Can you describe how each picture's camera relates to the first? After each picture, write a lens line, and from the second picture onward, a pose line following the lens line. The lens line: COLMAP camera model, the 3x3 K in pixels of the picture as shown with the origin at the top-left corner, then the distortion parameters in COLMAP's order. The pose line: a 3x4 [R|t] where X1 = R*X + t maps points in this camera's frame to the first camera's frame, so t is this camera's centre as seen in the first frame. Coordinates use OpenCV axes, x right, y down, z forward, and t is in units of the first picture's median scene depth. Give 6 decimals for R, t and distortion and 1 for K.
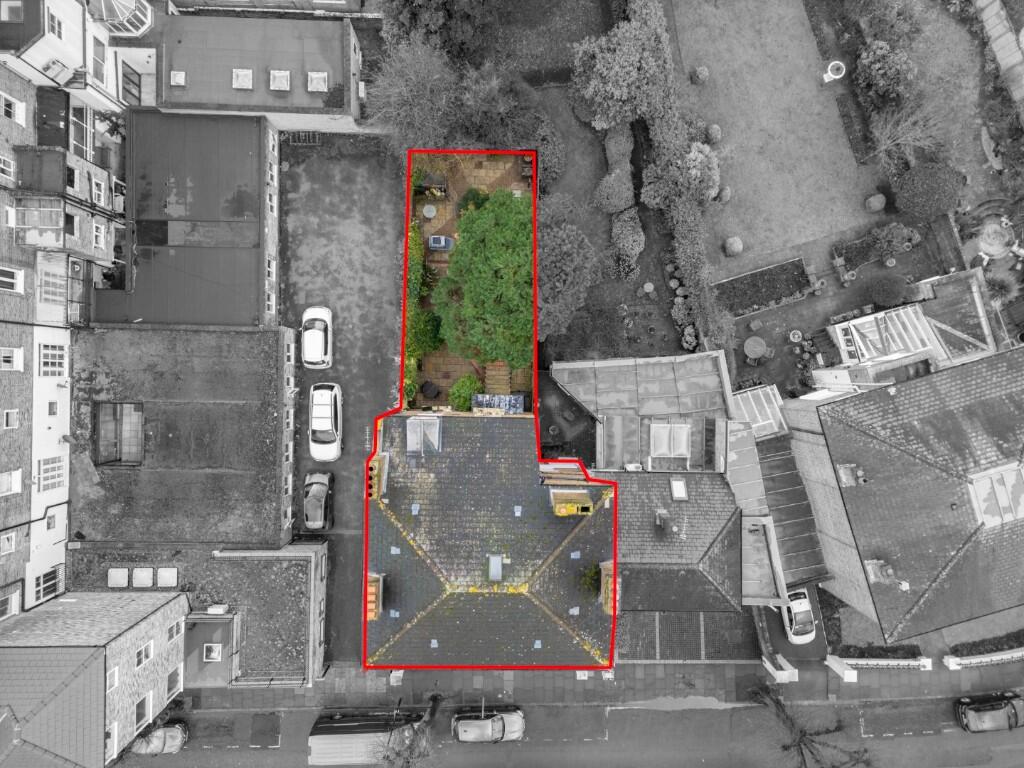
lens RADIAL K [[712.3, 0, 512.0], [0, 712.3, 381.8], [0, 0, 1]] dist [0.072755, -0.065292]
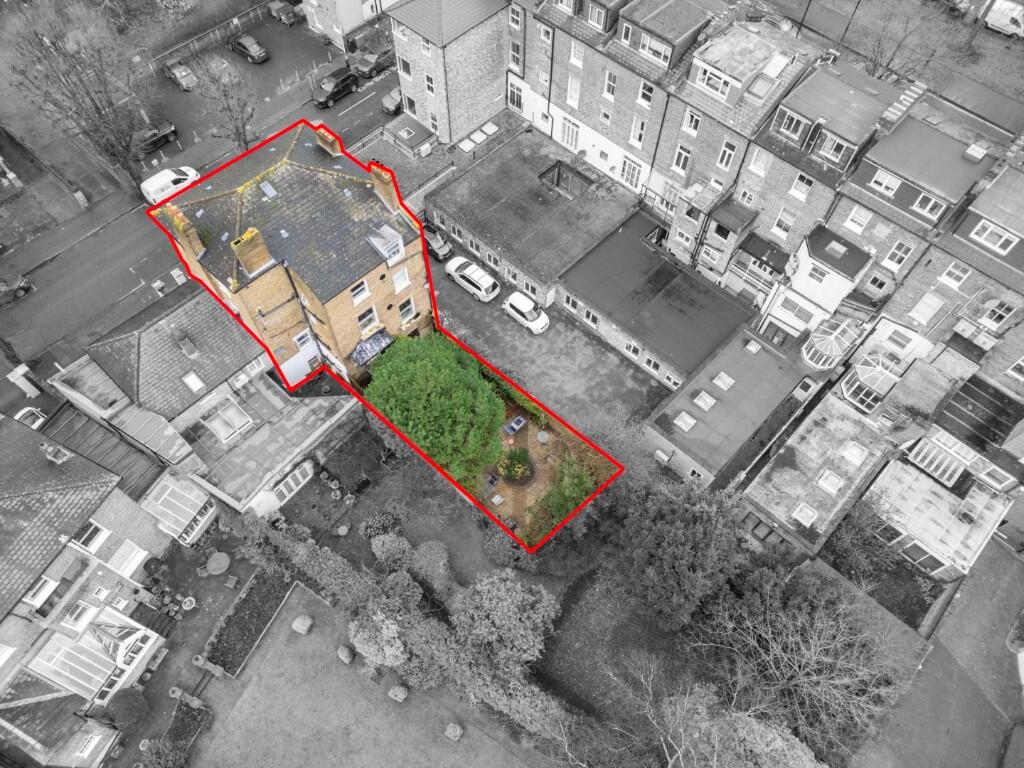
lens RADIAL K [[712.3, 0, 512.0], [0, 712.3, 381.8], [0, 0, 1]] dist [0.072755, -0.065292]
pose [[-0.680088, 0.619548, -0.391970, 0.310252], [-0.732663, -0.593447, 0.333206, -0.545877], [-0.026176, 0.513791, 0.857516, 0.016928]]
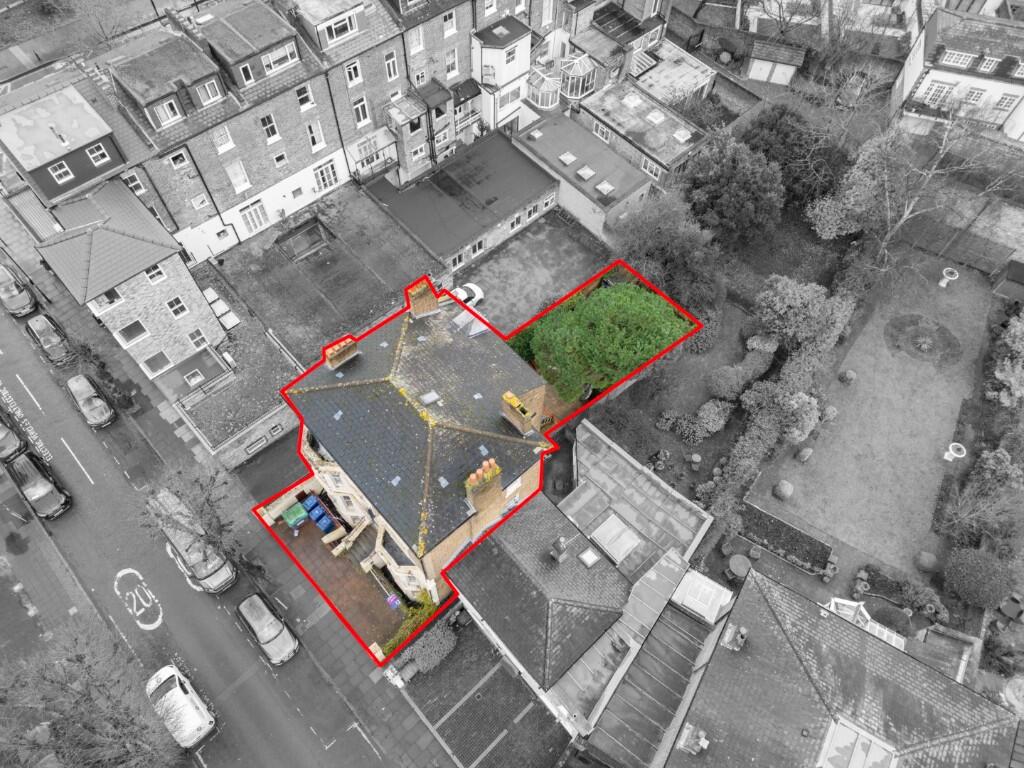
lens RADIAL K [[712.3, 0, 512.0], [0, 712.3, 381.8], [0, 0, 1]] dist [0.072755, -0.065292]
pose [[0.679238, 0.635168, -0.367692, 0.342321], [-0.733757, 0.577226, -0.358344, 0.410734], [-0.015368, 0.513197, 0.858133, 0.022150]]
